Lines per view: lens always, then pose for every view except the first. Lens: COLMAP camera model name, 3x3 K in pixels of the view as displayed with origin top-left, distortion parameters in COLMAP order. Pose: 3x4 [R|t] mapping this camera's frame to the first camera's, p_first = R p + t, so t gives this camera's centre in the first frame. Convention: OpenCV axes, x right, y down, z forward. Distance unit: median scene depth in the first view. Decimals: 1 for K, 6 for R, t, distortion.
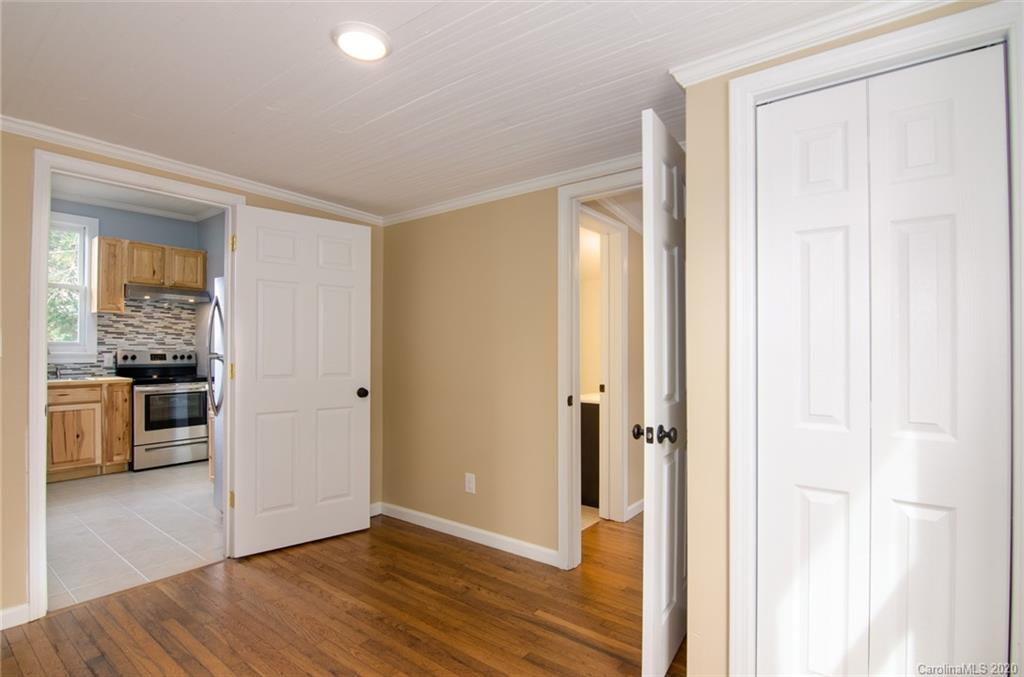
lens RADIAL K [[504.1, 0, 504.2], [0, 504.1, 343.5], [0, 0, 1]] dist [-0.012772, -0.001627]
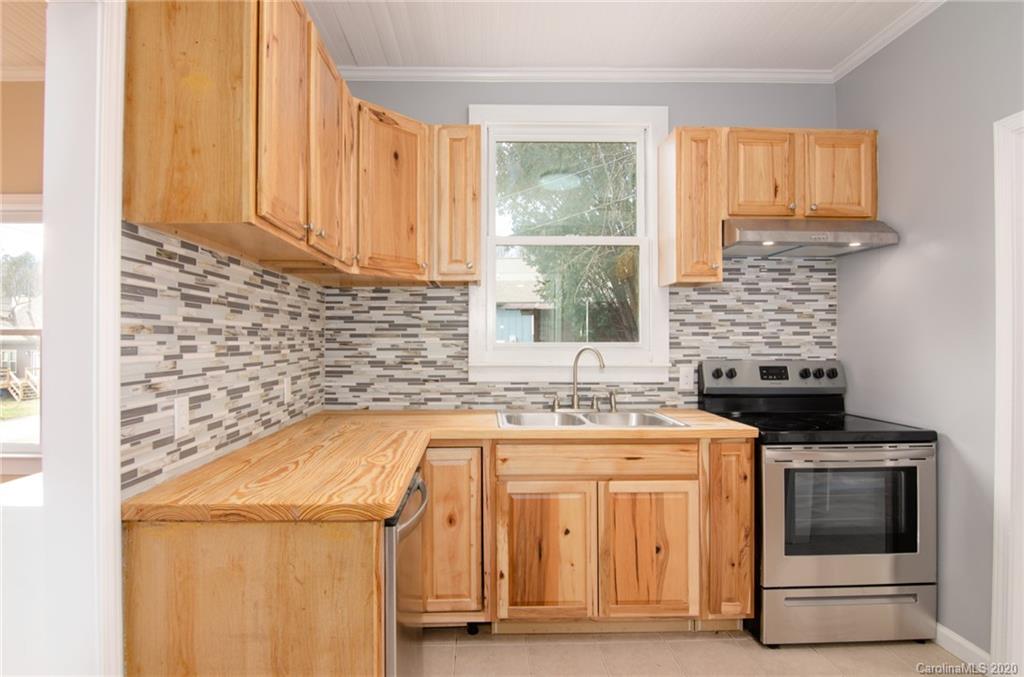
lens RADIAL K [[504.1, 0, 504.2], [0, 504.1, 343.5], [0, 0, 1]] dist [-0.012772, -0.001627]
pose [[0.655236, -0.002164, -0.755422, -0.516159], [0.011039, 0.999917, 0.006711, -0.007172], [0.755344, -0.012737, 0.655205, 0.511592]]
